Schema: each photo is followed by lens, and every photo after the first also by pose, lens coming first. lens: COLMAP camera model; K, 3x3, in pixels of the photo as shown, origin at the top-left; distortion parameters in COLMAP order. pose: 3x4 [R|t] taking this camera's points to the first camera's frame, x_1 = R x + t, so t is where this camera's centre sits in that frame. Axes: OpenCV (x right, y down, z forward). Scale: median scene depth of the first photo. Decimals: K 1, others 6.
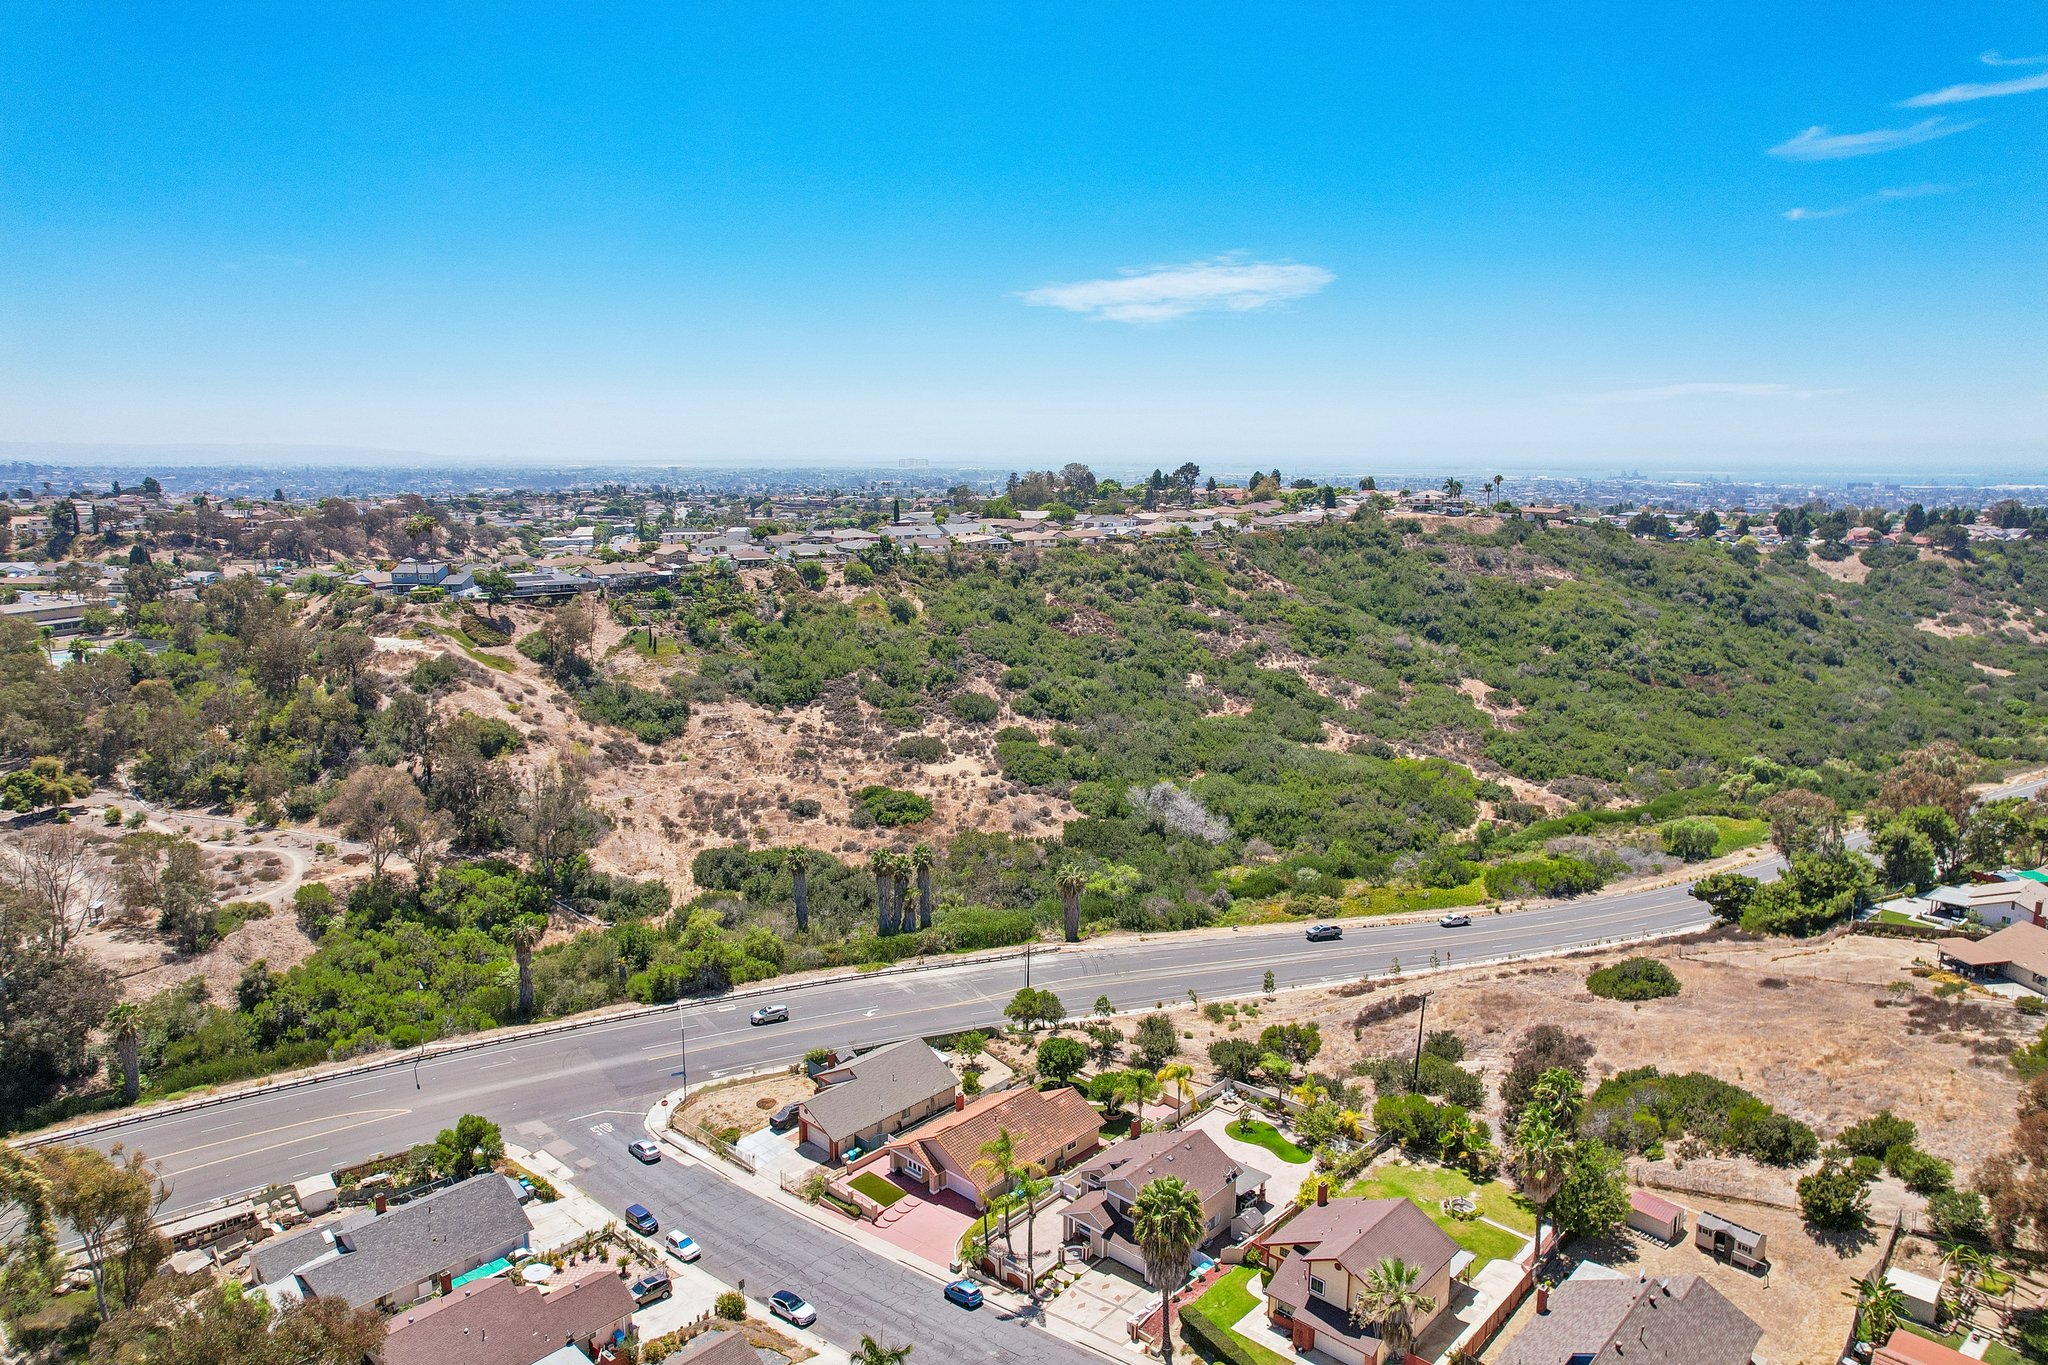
lens RADIAL K [[1328.8, 0, 1022.4], [0, 1328.8, 682.6], [0, 0, 1]] dist [-0.075264, 0.067032]
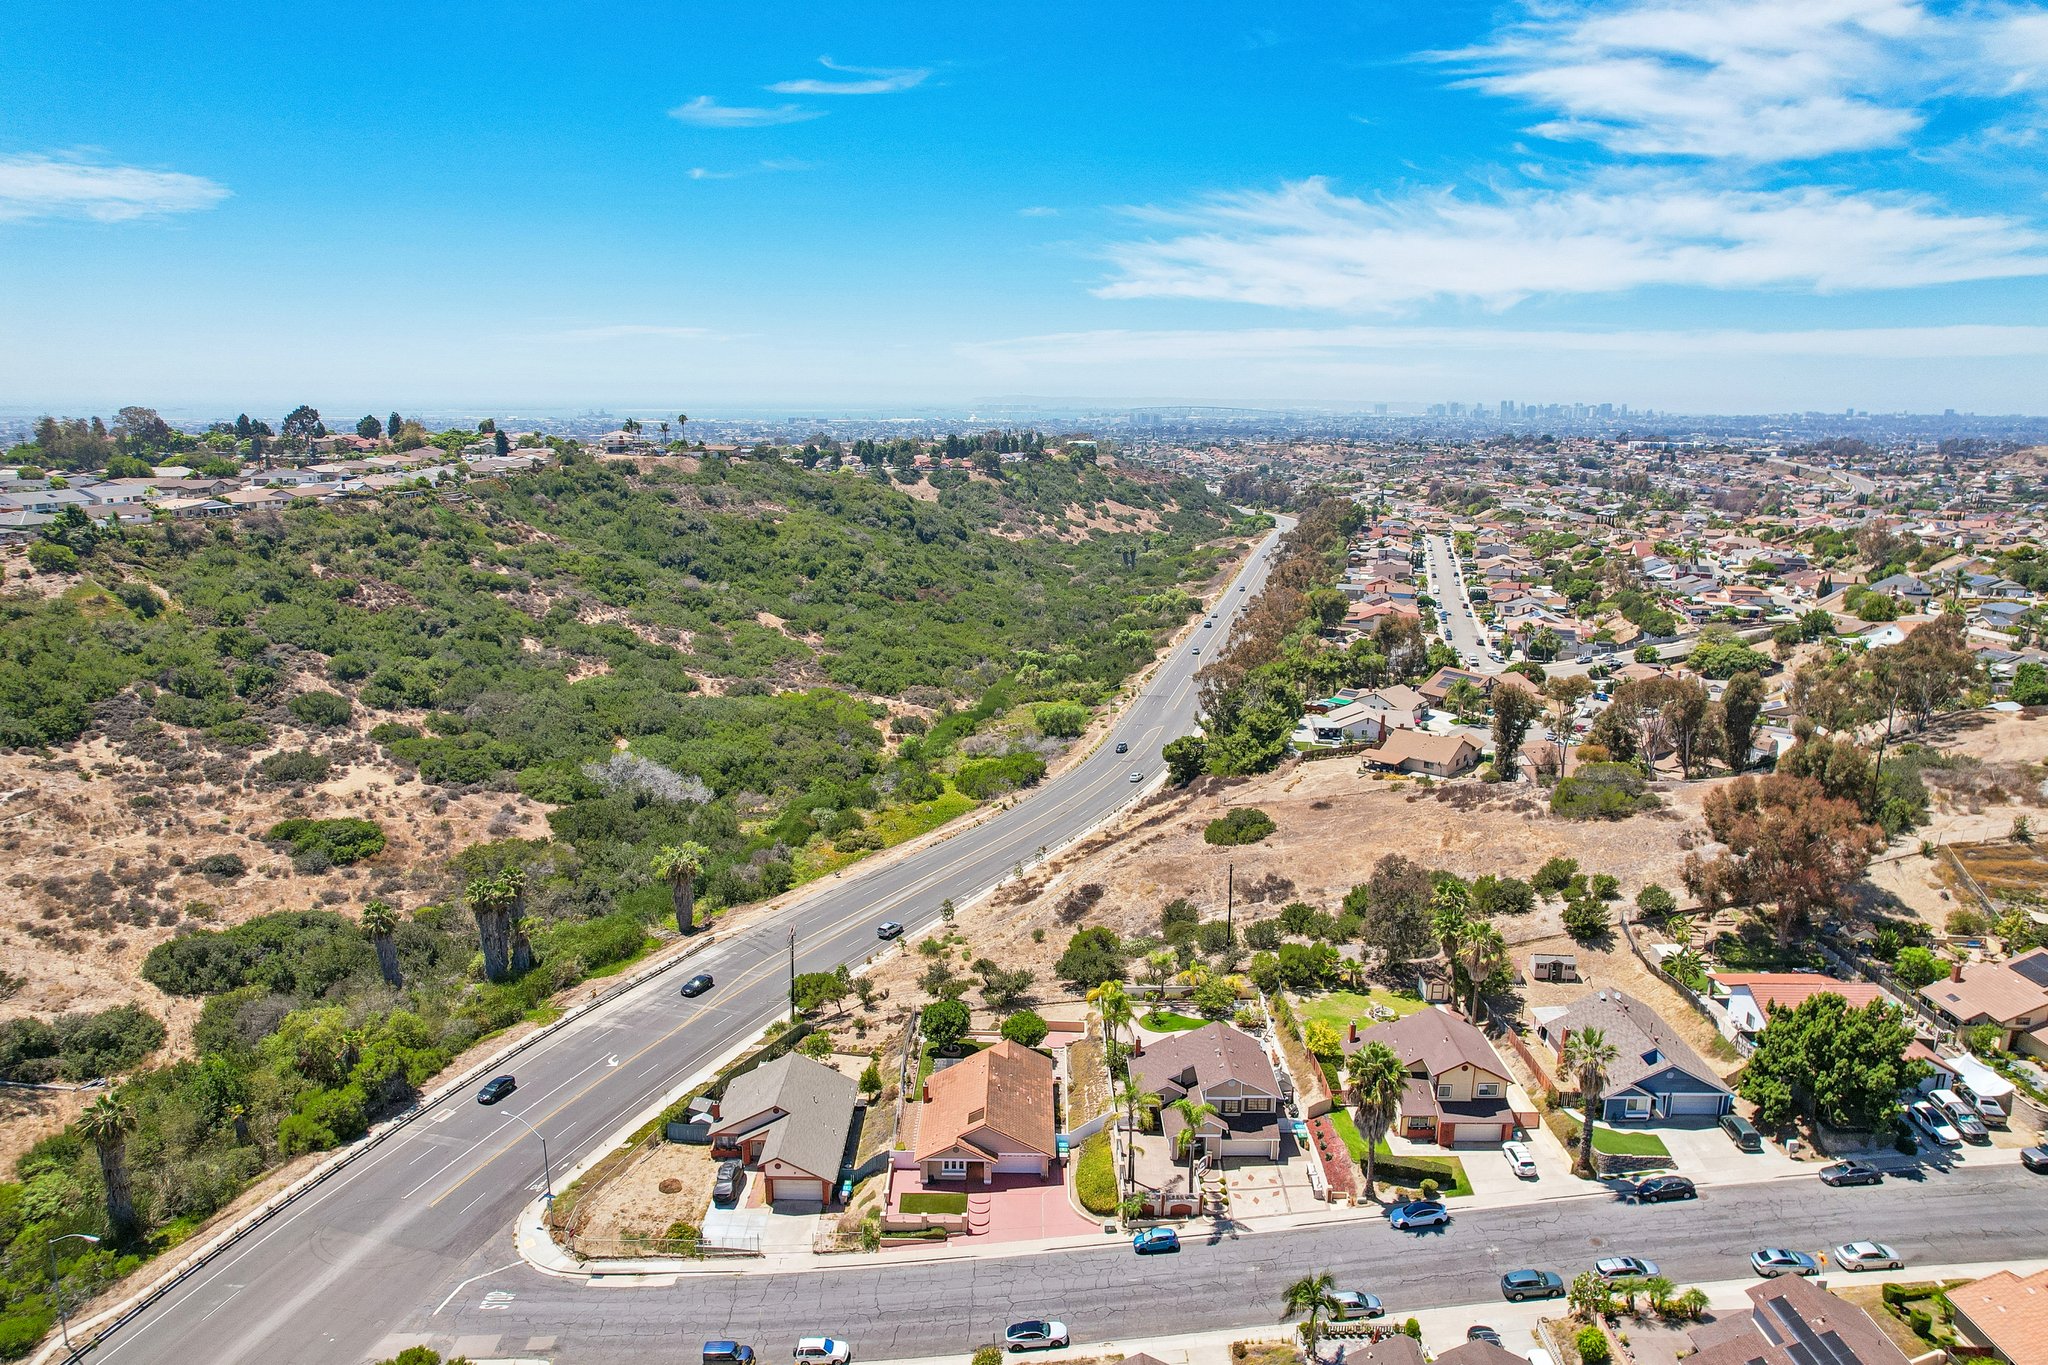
lens RADIAL K [[1328.8, 0, 1022.4], [0, 1328.8, 682.6], [0, 0, 1]] dist [-0.075264, 0.067032]
pose [[0.727174, -0.139614, 0.672105, -0.214478], [0.109789, 0.990149, 0.086896, -0.015981], [-0.677617, 0.010601, 0.735339, 0.095962]]
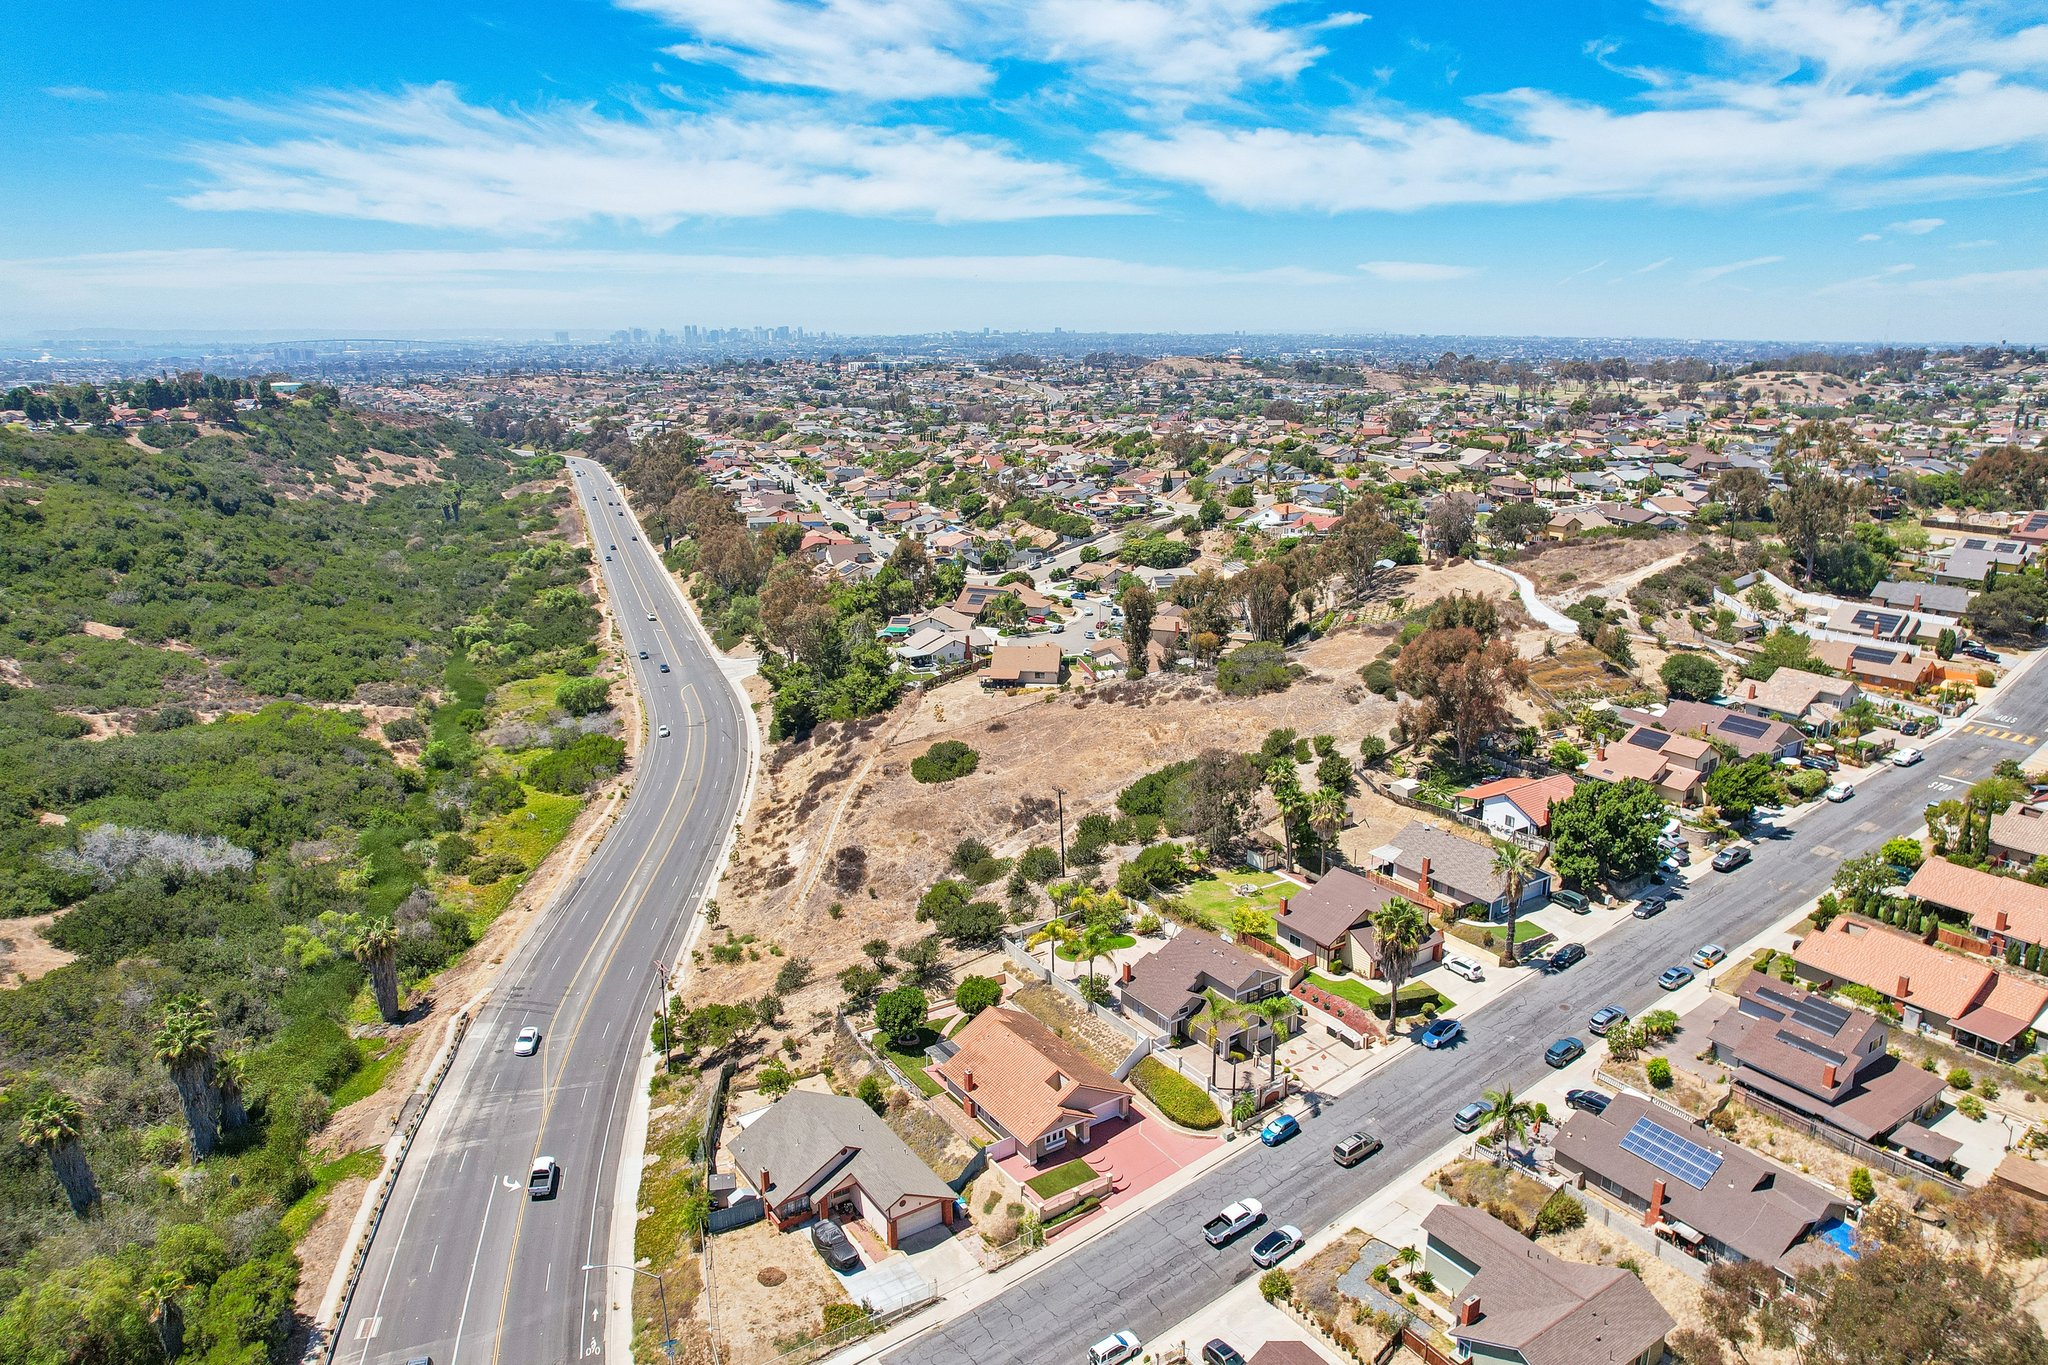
lens RADIAL K [[1356.1, 0, 1069.1], [0, 1356.1, 668.5], [0, 0, 1]] dist [-0.073592, 0.057071]
pose [[0.189624, -0.240438, 0.951962, -0.300117], [0.164457, 0.963634, 0.210627, -0.044981], [-0.967986, 0.116617, 0.222270, 0.257297]]
